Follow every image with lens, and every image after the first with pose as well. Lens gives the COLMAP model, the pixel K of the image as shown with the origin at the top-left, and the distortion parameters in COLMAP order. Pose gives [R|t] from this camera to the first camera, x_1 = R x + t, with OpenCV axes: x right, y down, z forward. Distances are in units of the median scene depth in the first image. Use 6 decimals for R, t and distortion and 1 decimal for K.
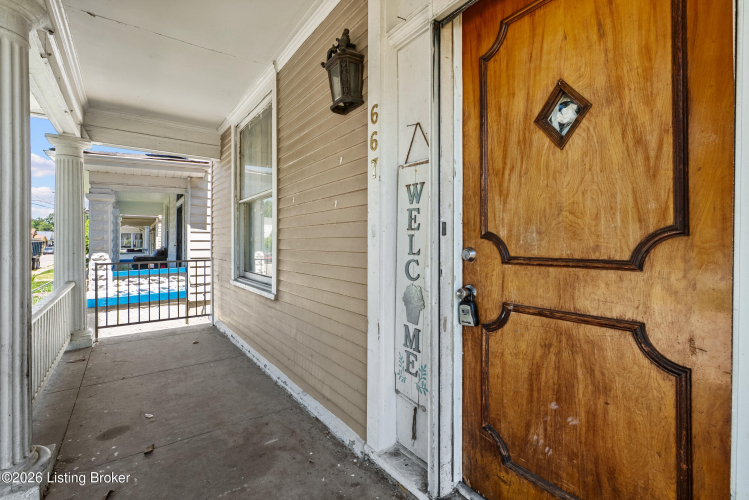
lens RADIAL K [[344.7, 0, 377.2], [0, 344.7, 243.0], [0, 0, 1]] dist [-0.004100, 0.003052]
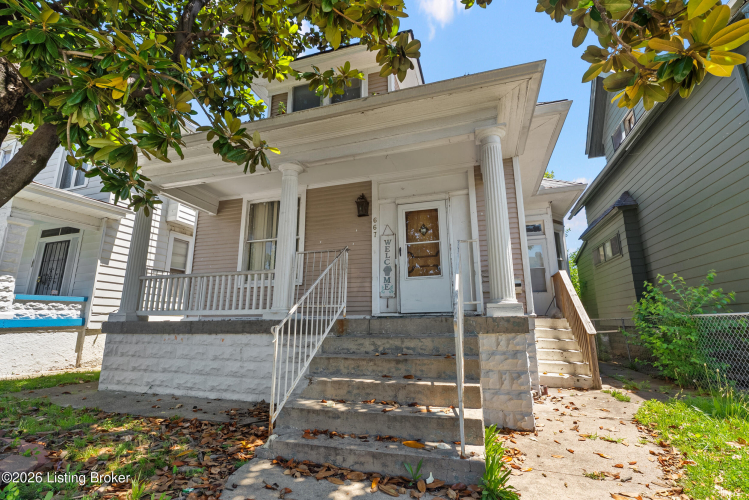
lens RADIAL K [[344.7, 0, 374.2], [0, 344.7, 248.9], [0, 0, 1]] dist [-0.004100, 0.003052]
pose [[0.810404, 0.127036, 0.571933, -2.007519], [0.001316, 0.975812, -0.218609, 0.699805], [-0.585870, 0.177914, 0.790634, -1.767372]]
